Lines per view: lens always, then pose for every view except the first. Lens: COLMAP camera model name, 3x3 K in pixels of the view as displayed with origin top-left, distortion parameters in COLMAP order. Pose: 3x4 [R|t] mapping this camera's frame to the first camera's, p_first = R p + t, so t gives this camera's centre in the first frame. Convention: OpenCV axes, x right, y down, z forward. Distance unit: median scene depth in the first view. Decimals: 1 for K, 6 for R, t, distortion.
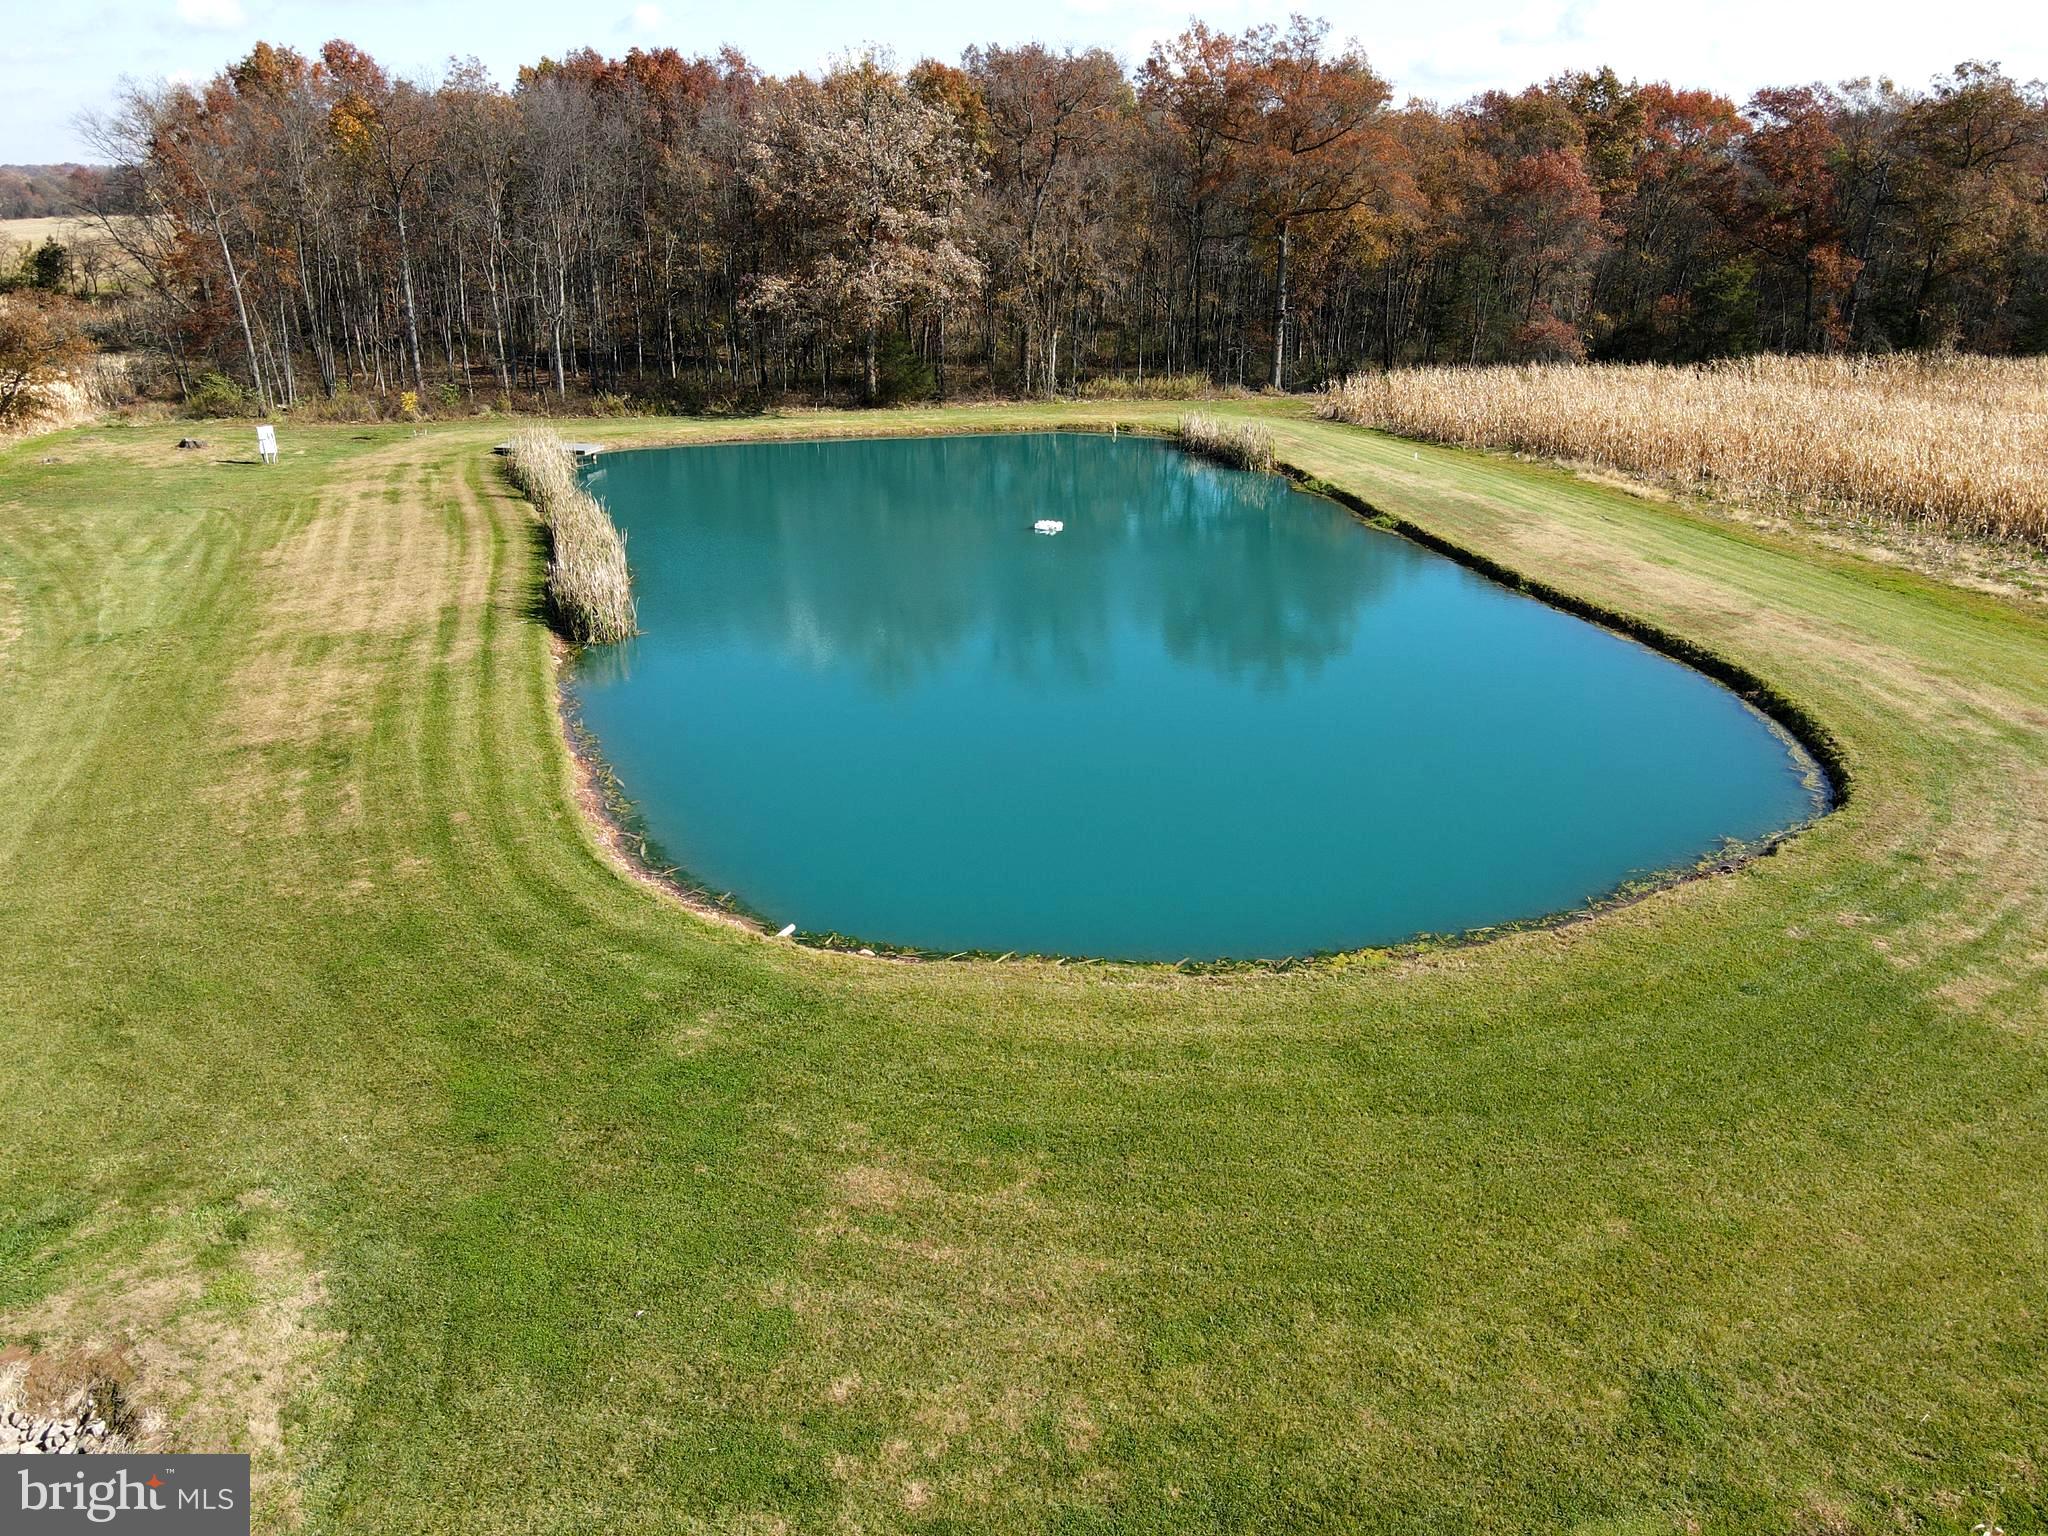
lens RADIAL K [[1534.1, 0, 1025.6], [0, 1534.1, 761.9], [0, 0, 1]] dist [0.012939, 0.015040]
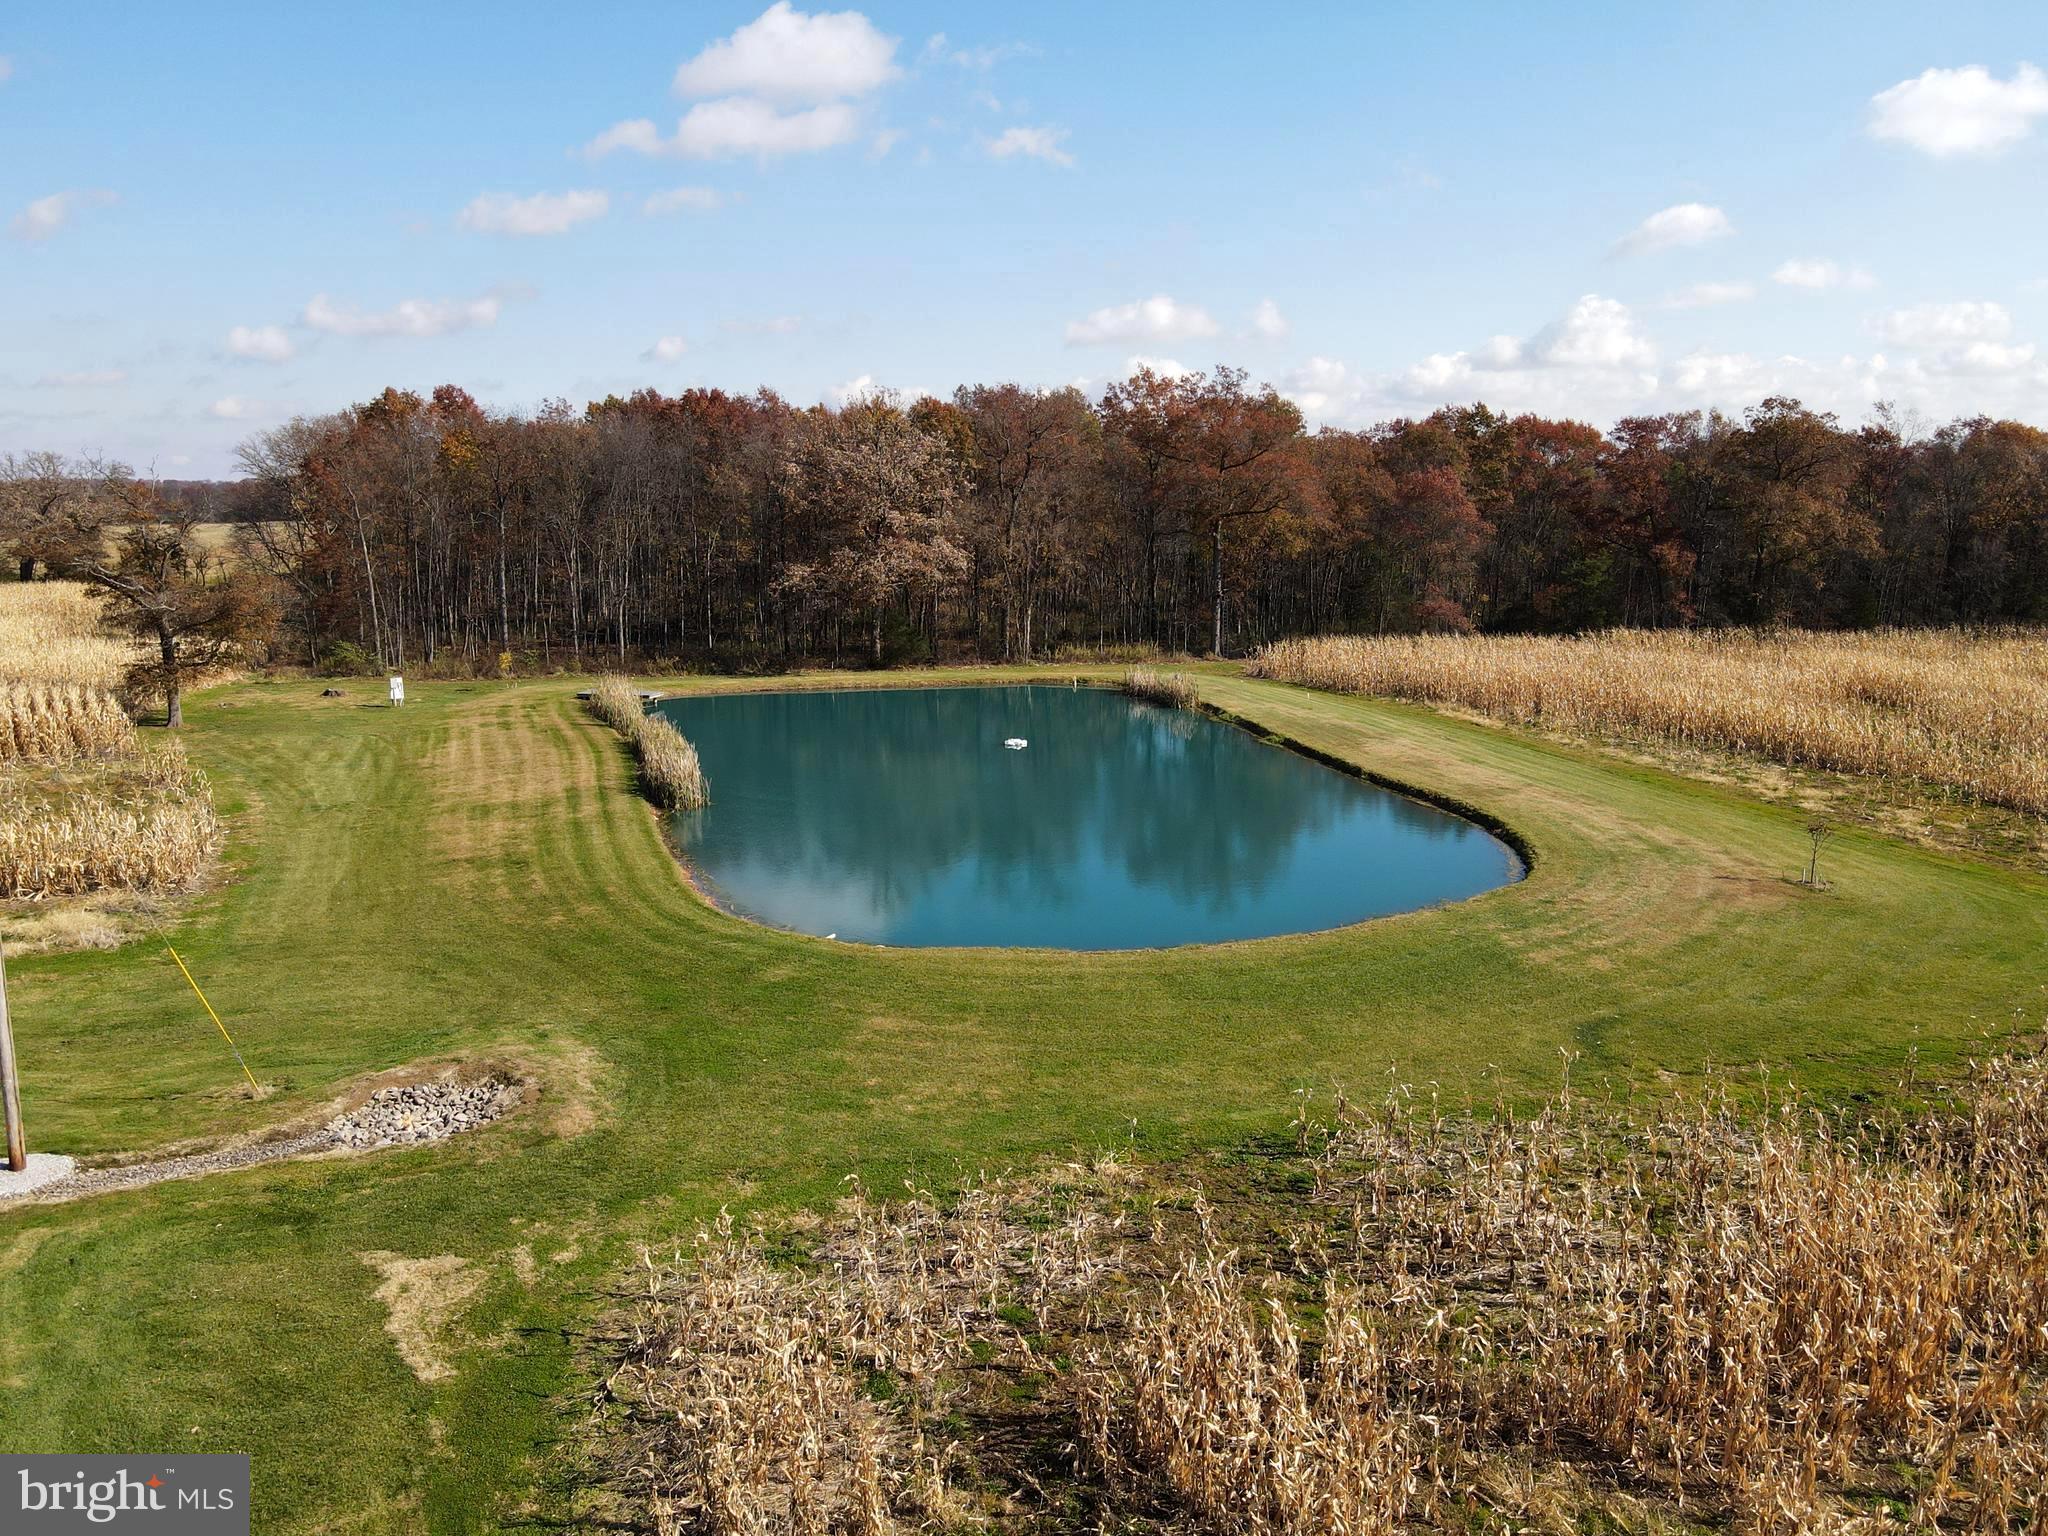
lens RADIAL K [[1534.1, 0, 1021.9], [0, 1534.1, 771.1], [0, 0, 1]] dist [0.012939, 0.015040]
pose [[0.999997, -0.002227, 0.001383, 0.012954], [0.002439, 0.983741, -0.179576, 0.070713], [-0.000960, 0.179579, 0.983743, -0.186937]]
